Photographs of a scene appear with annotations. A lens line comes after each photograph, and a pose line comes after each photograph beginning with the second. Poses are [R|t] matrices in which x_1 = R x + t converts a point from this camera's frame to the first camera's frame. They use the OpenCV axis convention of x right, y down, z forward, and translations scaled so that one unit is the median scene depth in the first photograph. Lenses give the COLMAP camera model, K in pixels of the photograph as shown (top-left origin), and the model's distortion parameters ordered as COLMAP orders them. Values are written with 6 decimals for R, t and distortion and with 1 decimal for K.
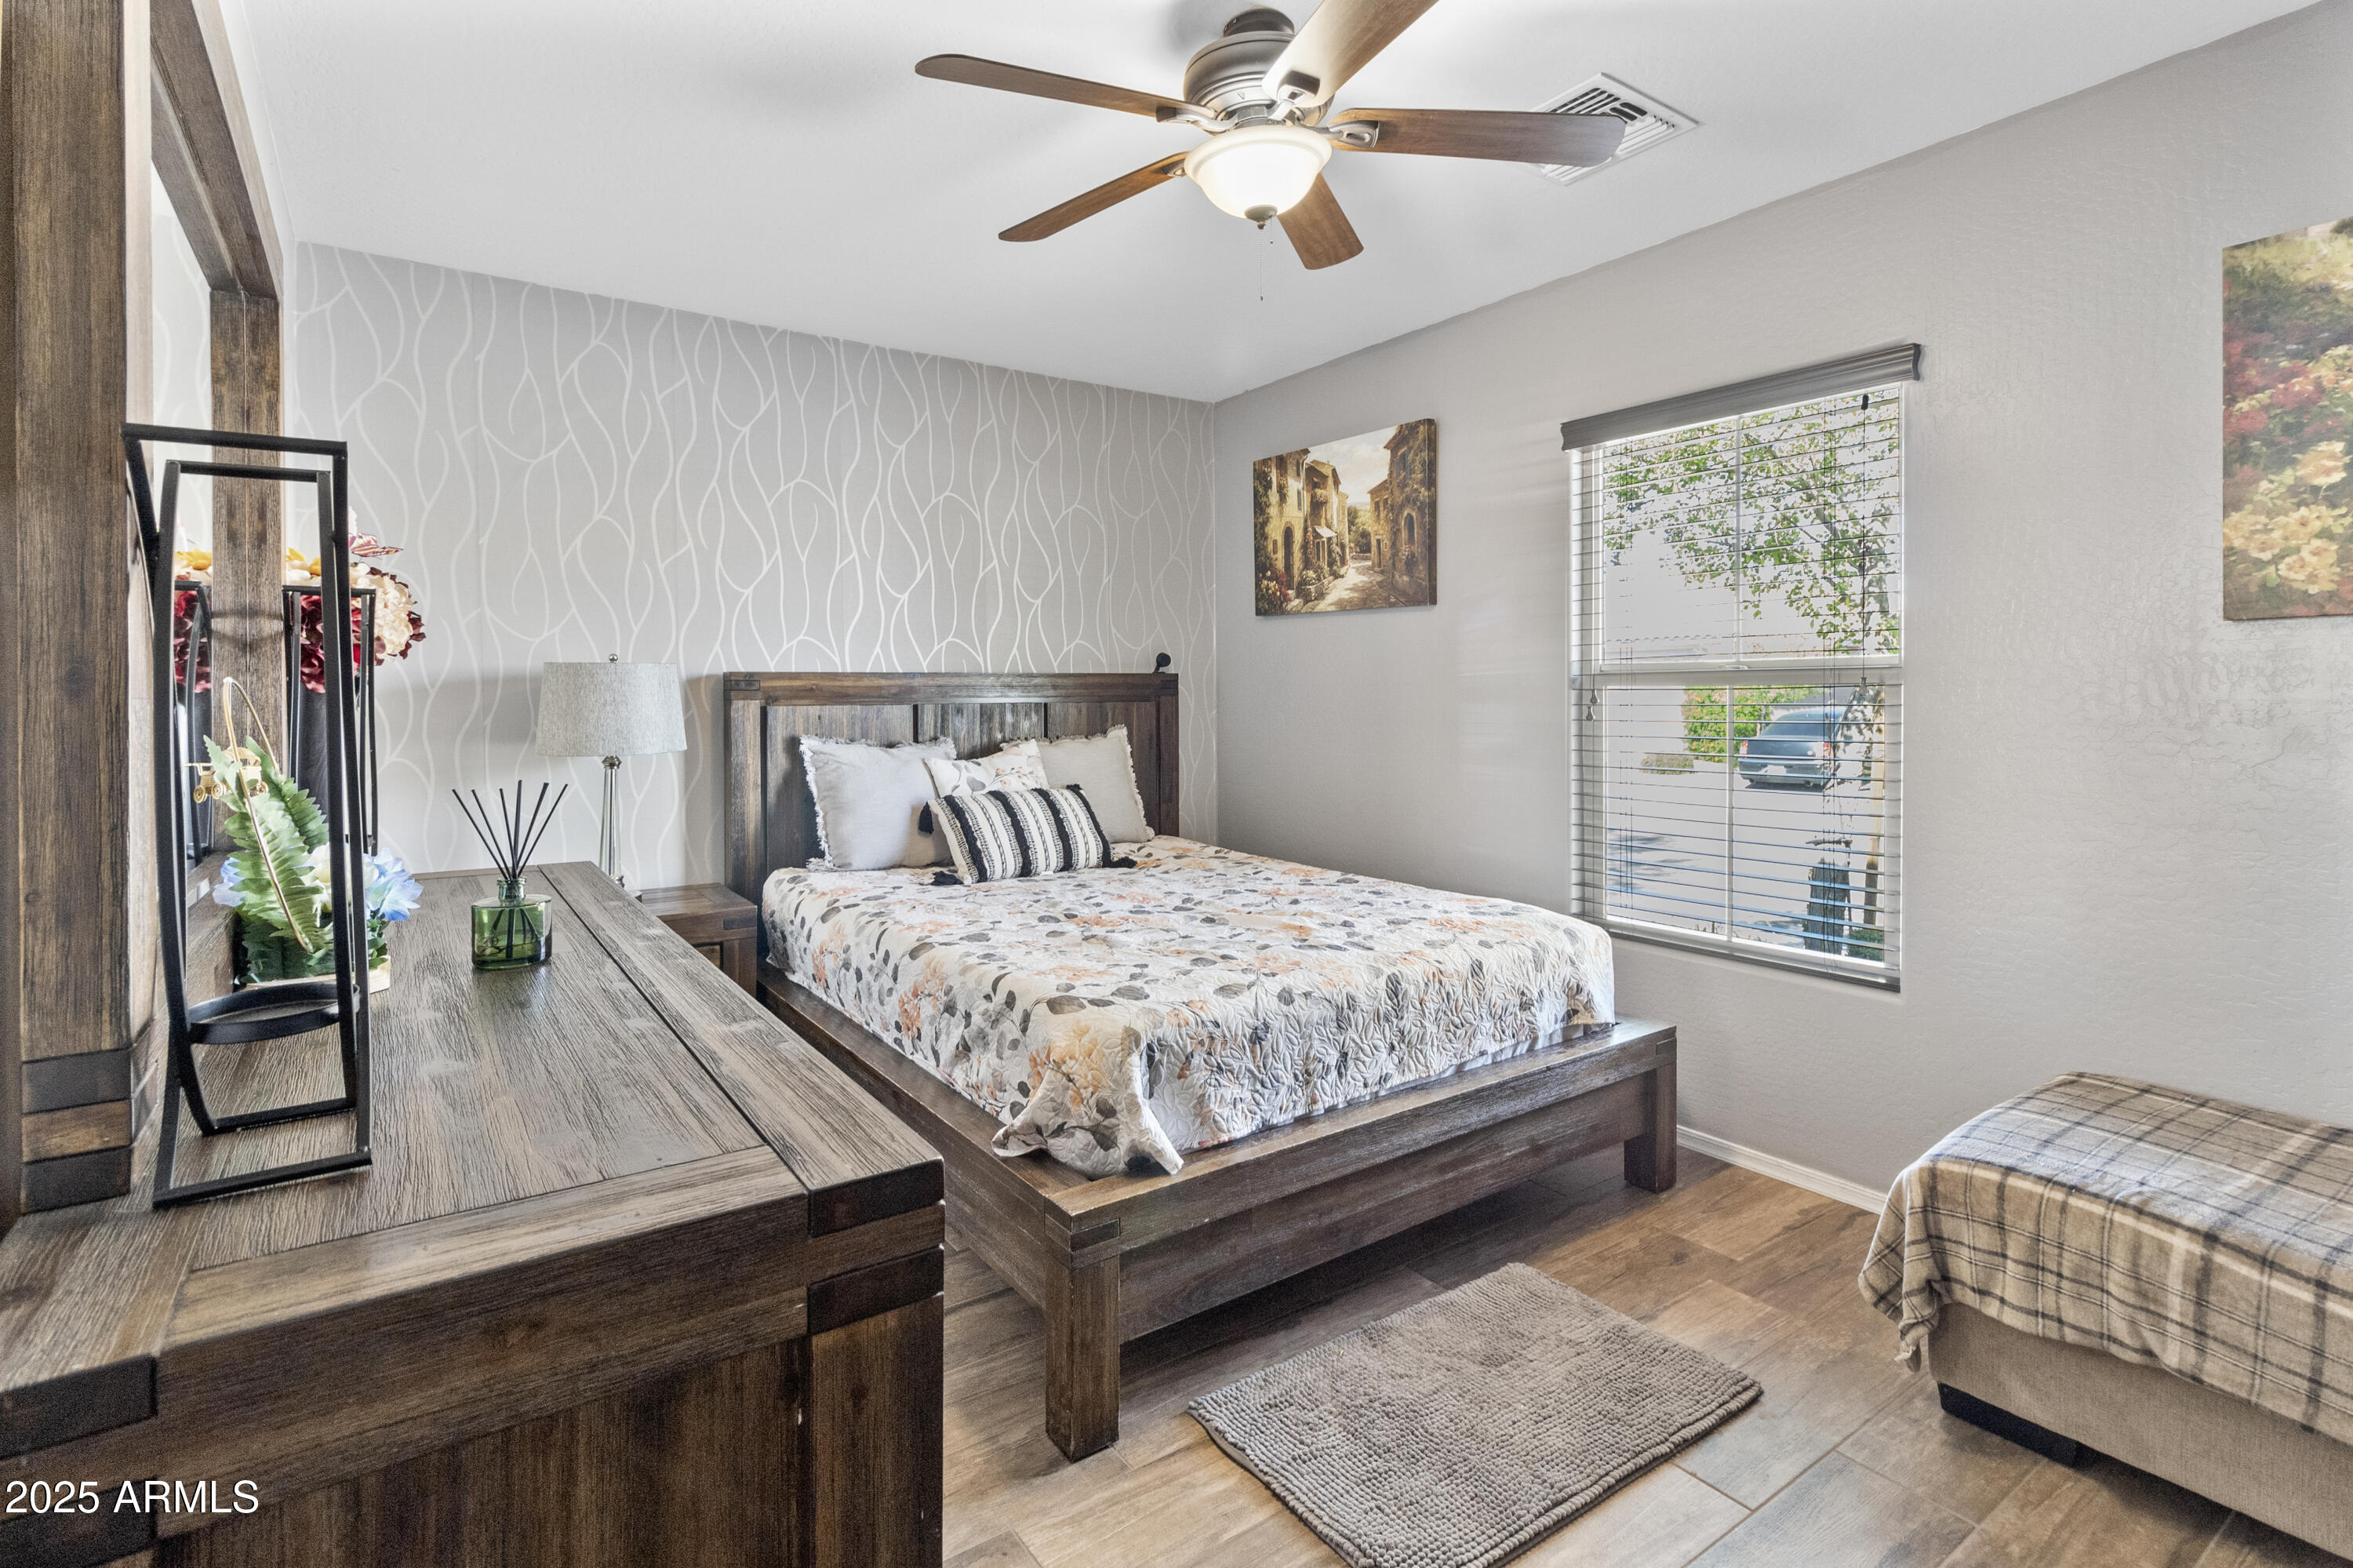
lens RADIAL K [[1122.3, 0, 1203.6], [0, 1122.3, 699.5], [0, 0, 1]] dist [0.001833, 0.000717]
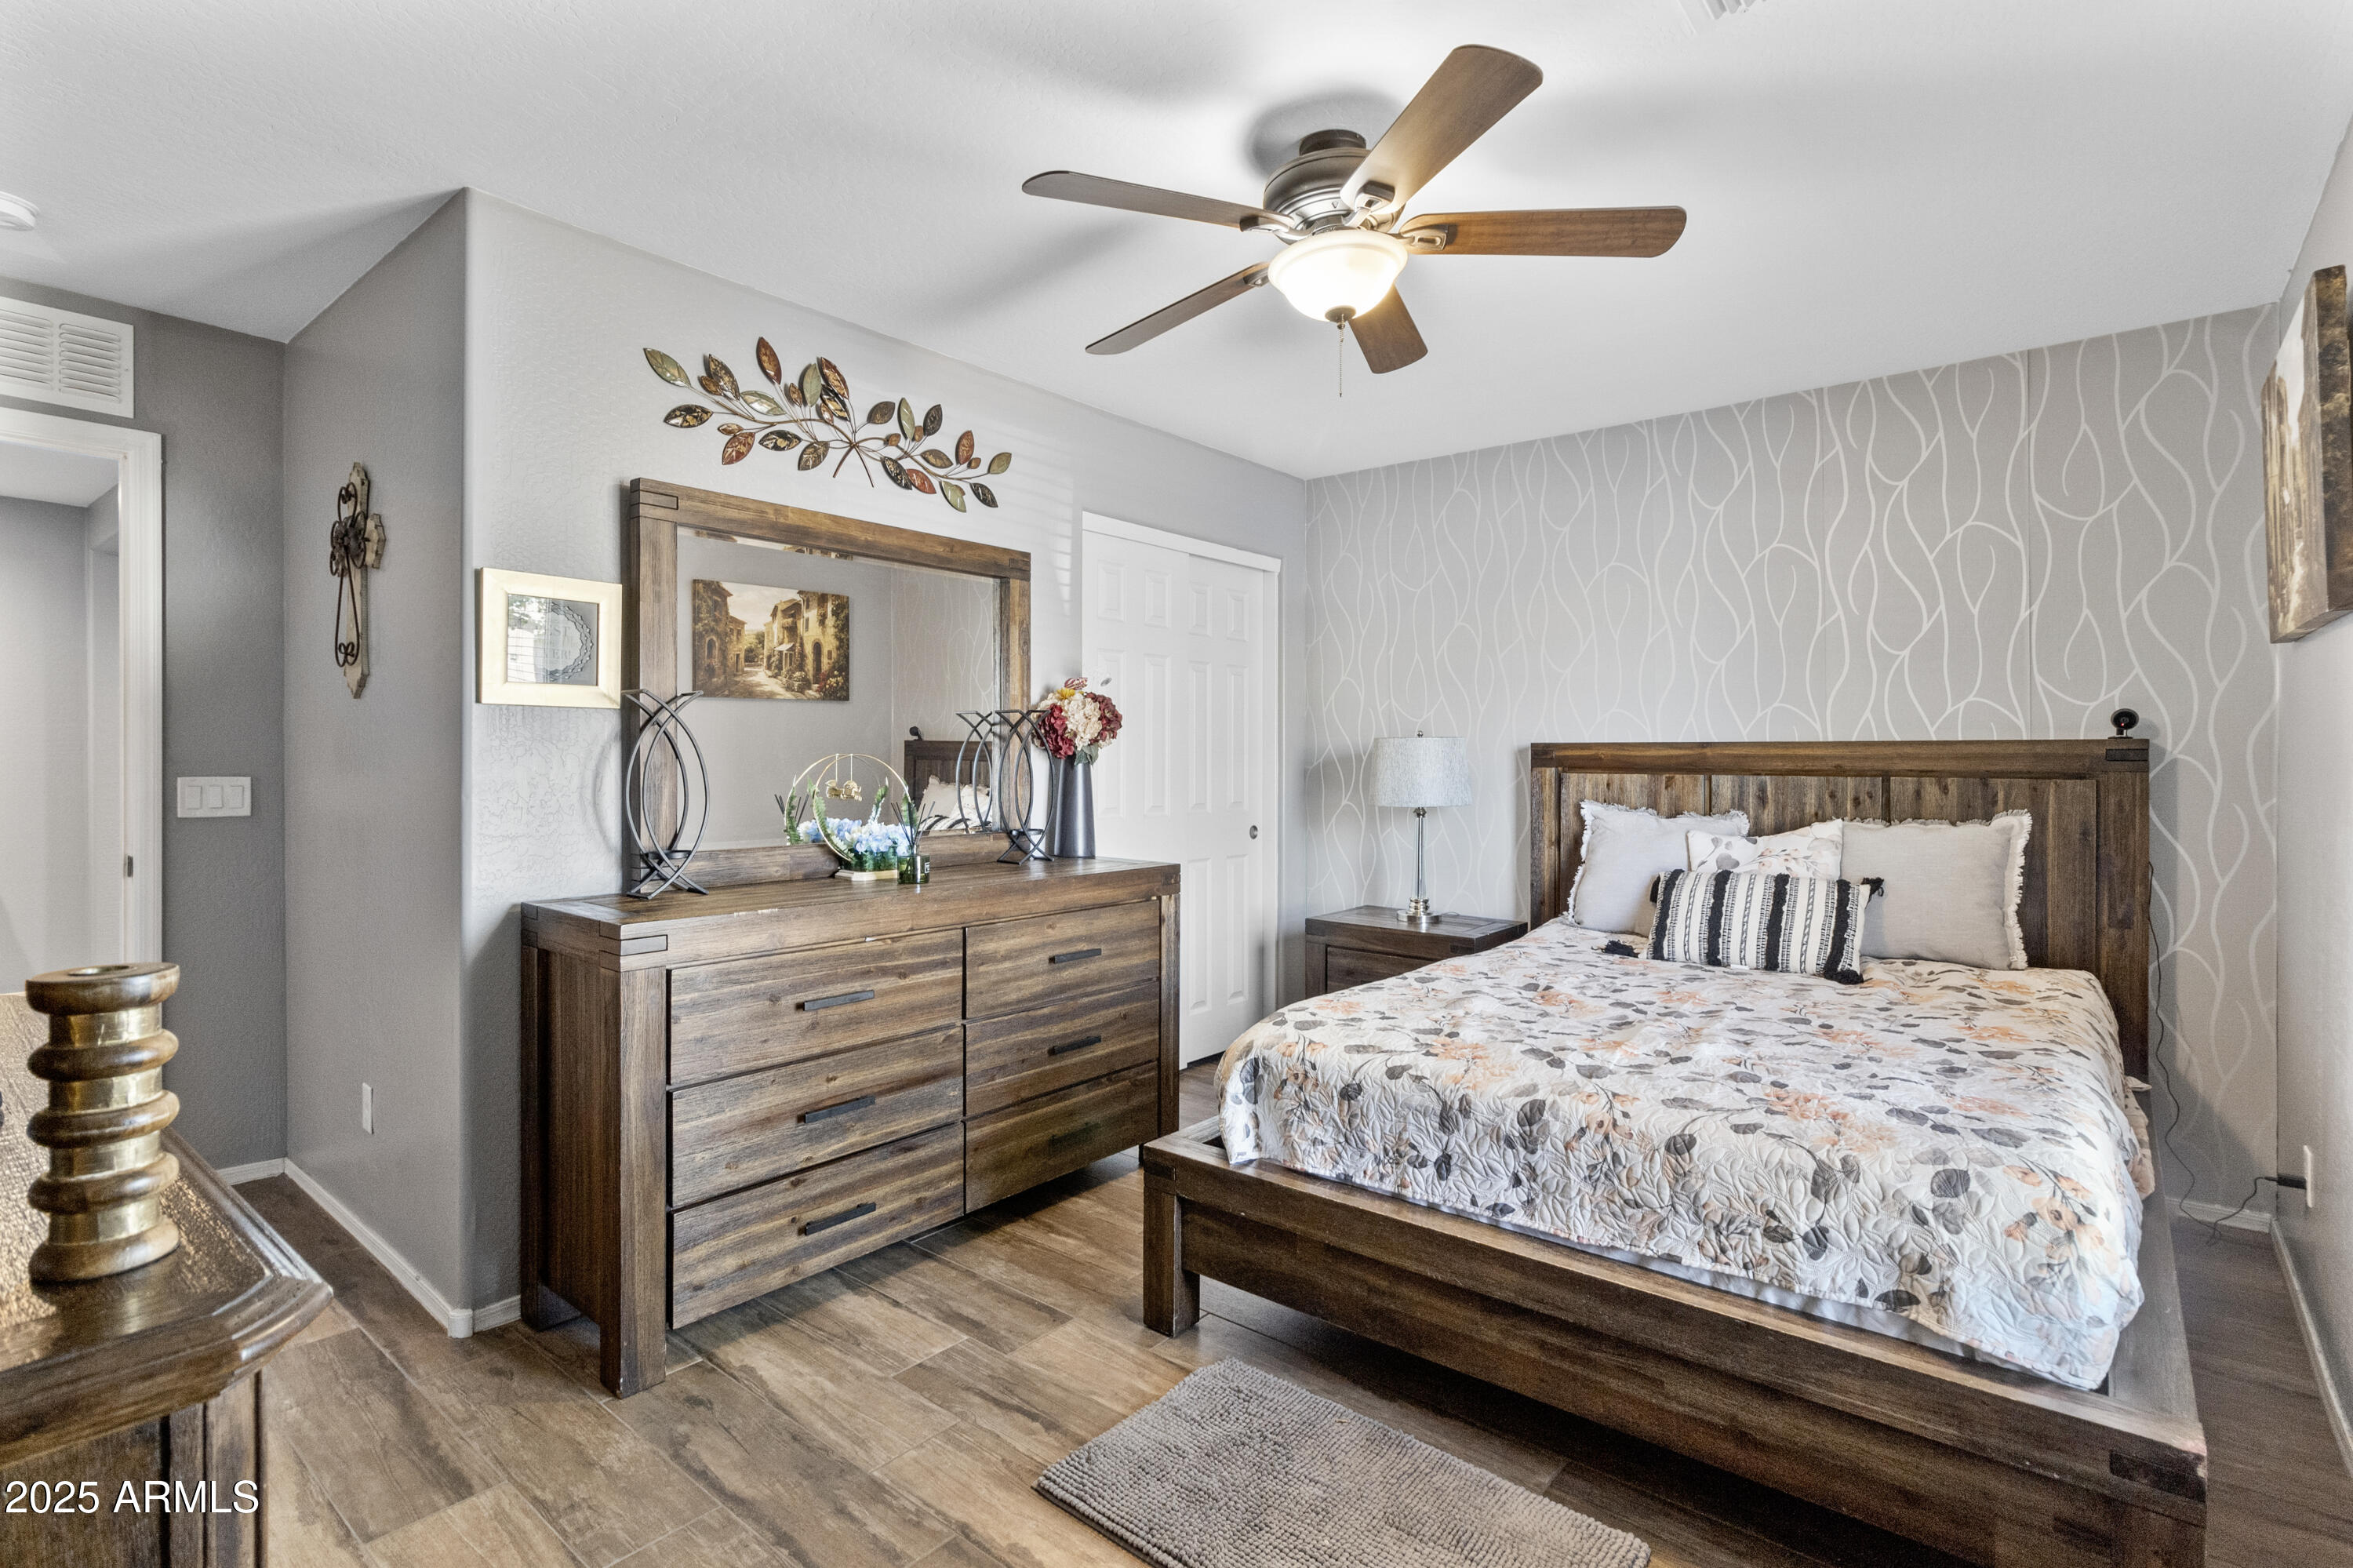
lens RADIAL K [[1122.3, 0, 1185.1], [0, 1122.3, 770.5], [0, 0, 1]] dist [0.001833, 0.000717]
pose [[0.268188, 0.017775, -0.963203, 0.613984], [-0.012241, 0.999812, 0.015043, -0.009656], [0.963289, 0.007757, 0.268355, 0.344339]]
